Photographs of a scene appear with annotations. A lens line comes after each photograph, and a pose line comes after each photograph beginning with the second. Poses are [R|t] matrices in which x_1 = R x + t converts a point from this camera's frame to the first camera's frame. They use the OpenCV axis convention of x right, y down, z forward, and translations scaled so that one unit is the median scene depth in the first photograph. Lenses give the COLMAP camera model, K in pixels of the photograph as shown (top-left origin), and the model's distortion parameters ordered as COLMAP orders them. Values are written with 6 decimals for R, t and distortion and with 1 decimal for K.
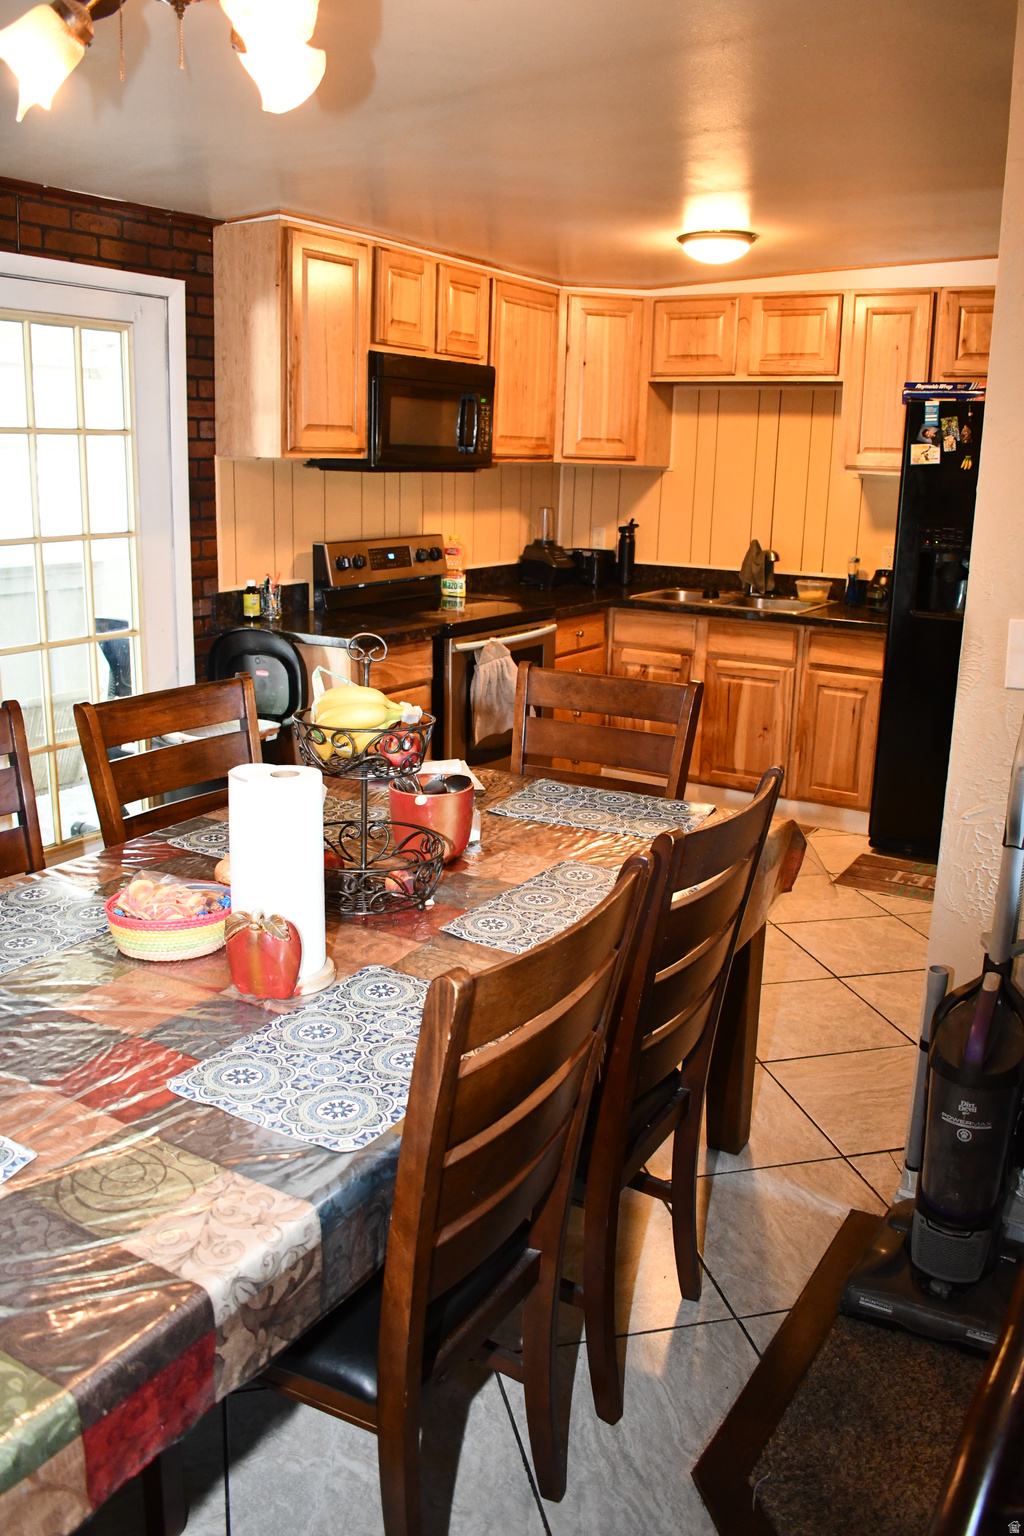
lens RADIAL K [[1277.2, 0, 512.8], [0, 1277.2, 761.3], [0, 0, 1]] dist [-0.061736, -0.003024]
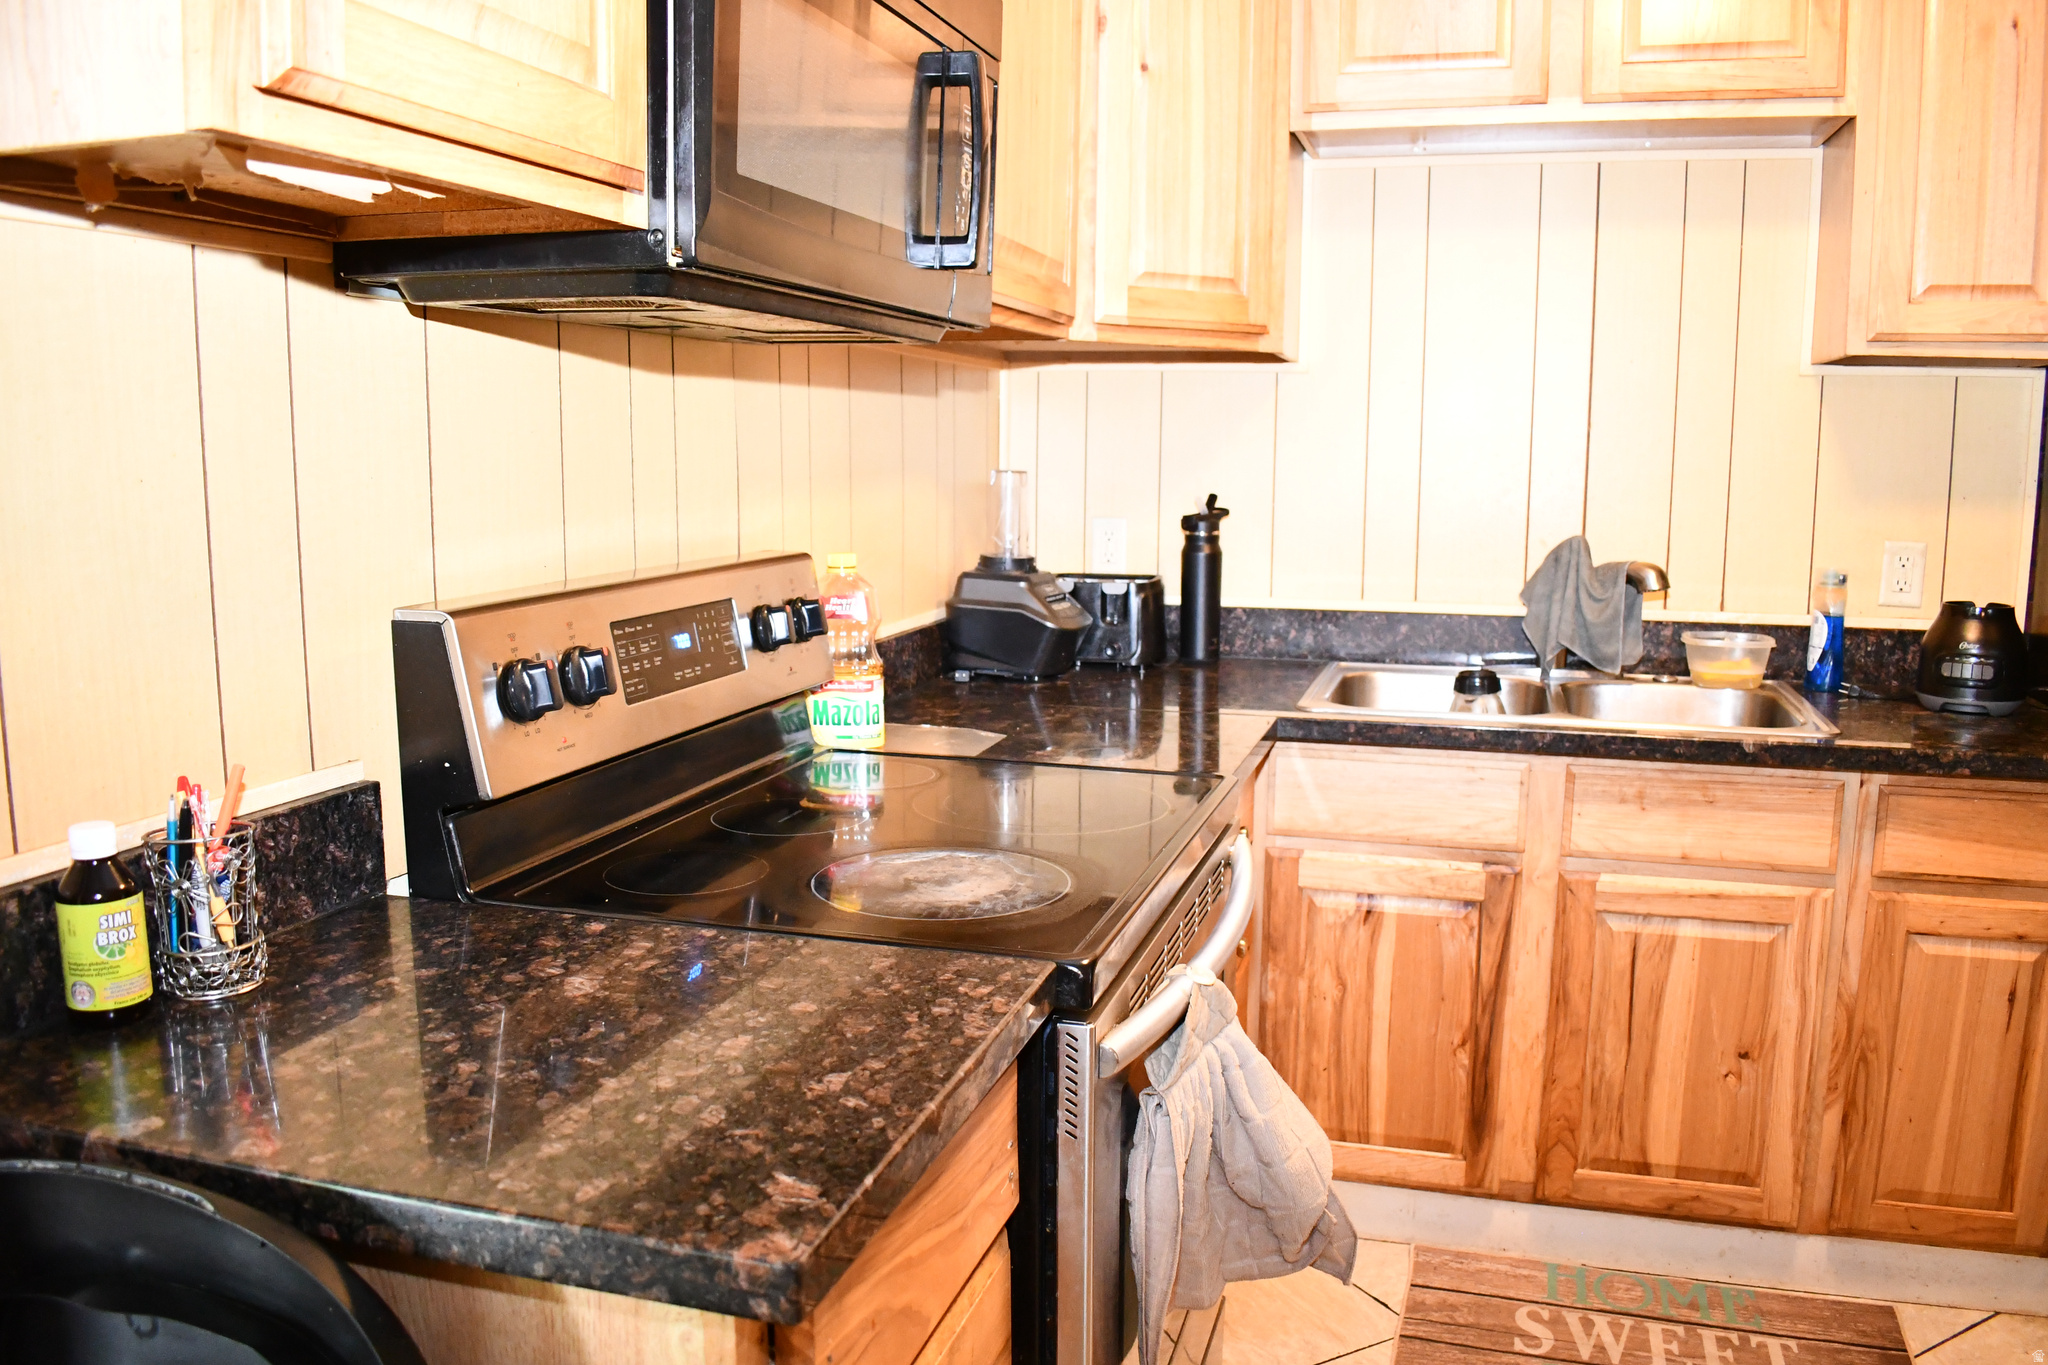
lens RADIAL K [[1620.9, 0, 1018.7], [0, 1620.9, 692.0], [0, 0, 1]] dist [-0.096627, 0.009373]
pose [[0.965731, -0.060605, 0.252369, -0.109108], [0.080815, 0.994233, -0.070492, -0.115079], [-0.246642, 0.088472, 0.965060, 0.623848]]
